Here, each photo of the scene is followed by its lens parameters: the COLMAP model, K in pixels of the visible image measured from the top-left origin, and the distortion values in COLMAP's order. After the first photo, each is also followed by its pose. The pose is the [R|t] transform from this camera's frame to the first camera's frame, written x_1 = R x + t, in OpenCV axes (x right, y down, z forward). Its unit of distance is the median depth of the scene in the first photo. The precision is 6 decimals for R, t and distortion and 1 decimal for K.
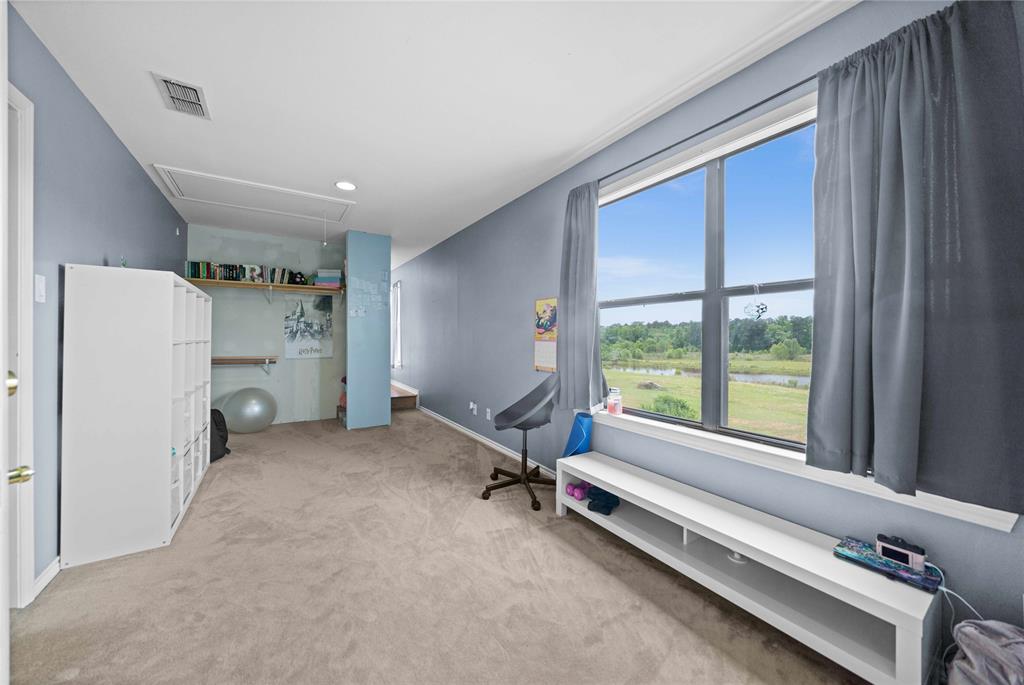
lens RADIAL K [[357.6, 0, 514.1], [0, 357.6, 337.9], [0, 0, 1]] dist [-0.007626, 0.000206]
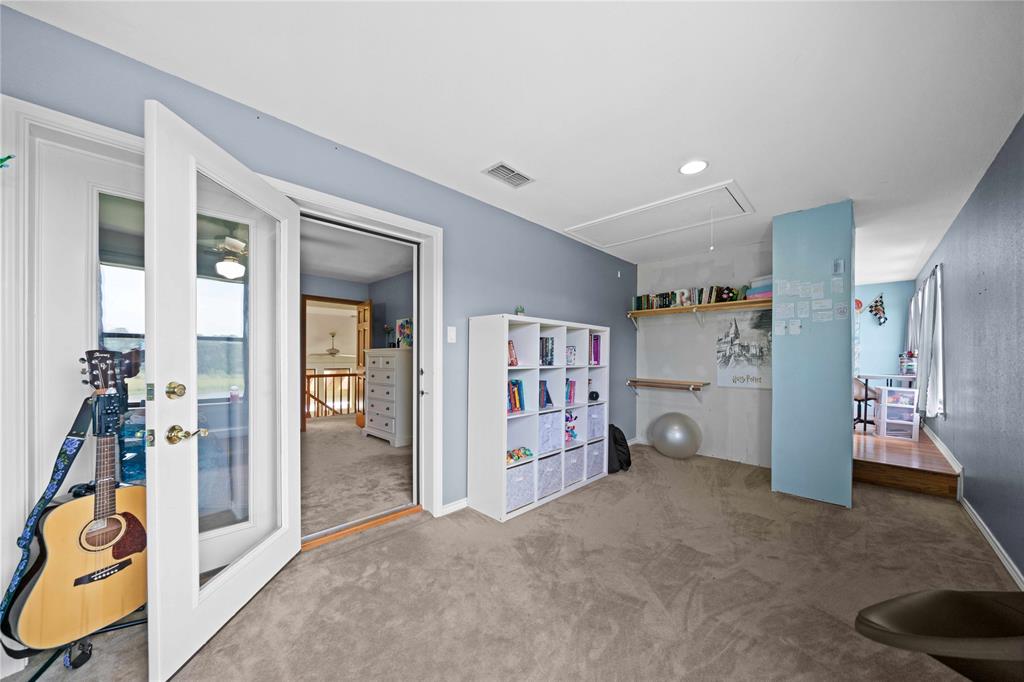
lens RADIAL K [[357.6, 0, 513.5], [0, 357.6, 360.1], [0, 0, 1]] dist [-0.007626, 0.000206]
pose [[0.202923, 0.009147, -0.979152, 0.146428], [-0.006580, 0.999947, 0.007977, -0.013040], [0.979173, 0.004824, 0.202972, 0.348162]]
